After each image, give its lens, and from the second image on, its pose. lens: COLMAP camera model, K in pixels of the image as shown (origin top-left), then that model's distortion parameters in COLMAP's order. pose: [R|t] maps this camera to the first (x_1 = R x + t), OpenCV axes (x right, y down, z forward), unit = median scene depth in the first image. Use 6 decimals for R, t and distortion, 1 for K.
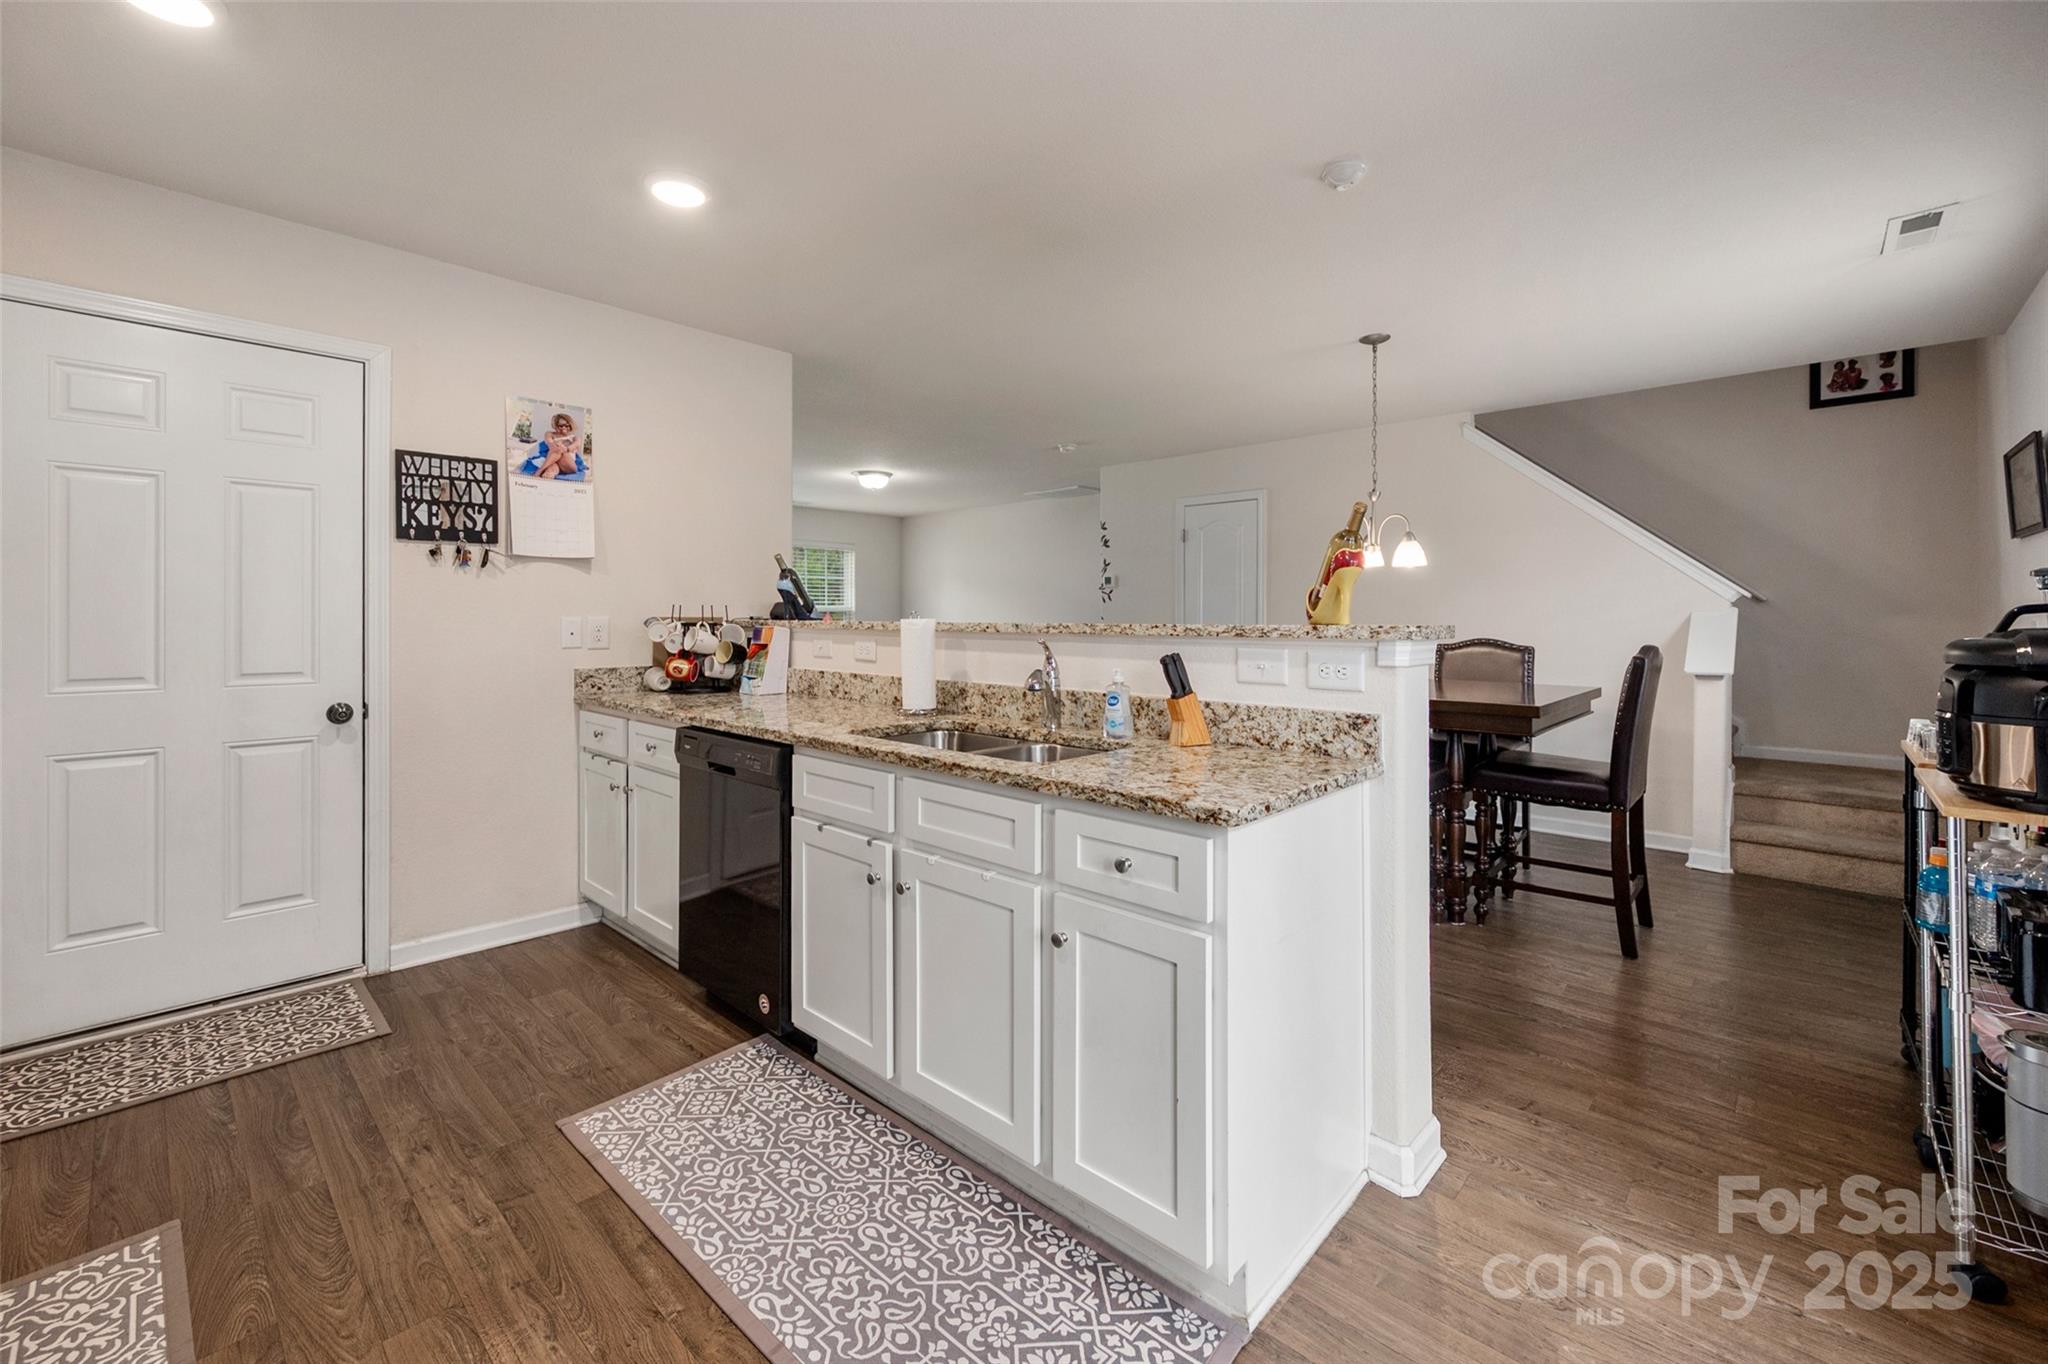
lens RADIAL K [[847.5, 0, 1055.5], [0, 847.5, 628.1], [0, 0, 1]] dist [-0.000281, -0.000820]
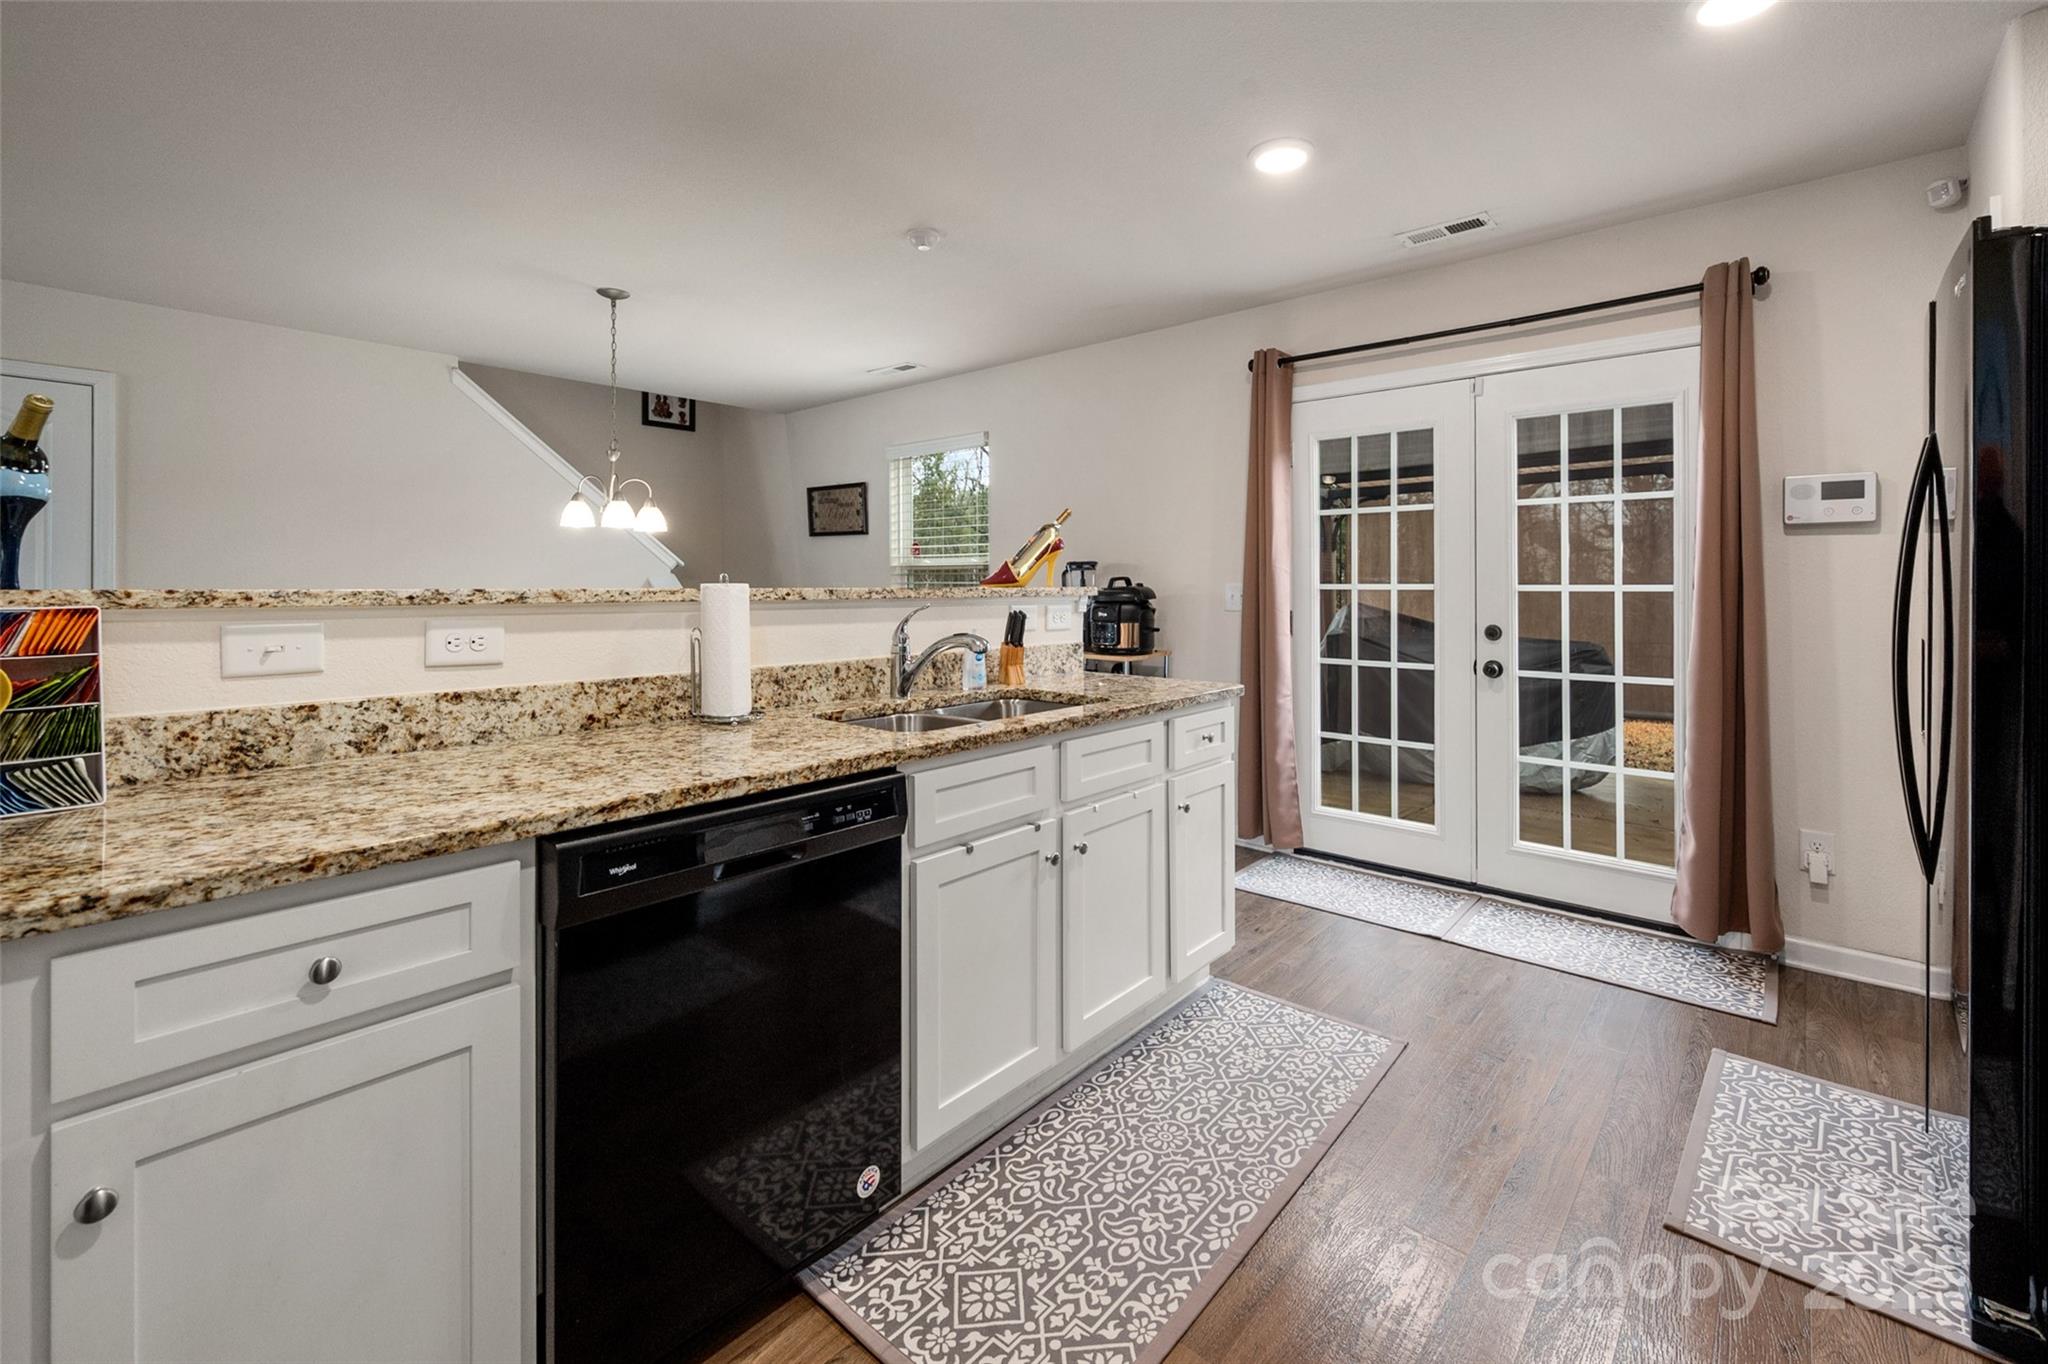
lens RADIAL K [[847.5, 0, 1031.5], [0, 847.5, 573.5], [0, 0, 1]] dist [-0.000281, -0.000820]
pose [[-0.005808, 0.008840, 0.999944, -1.134960], [0.008957, 0.999921, -0.008788, -0.015302], [-0.999943, 0.008906, -0.005887, 0.998320]]
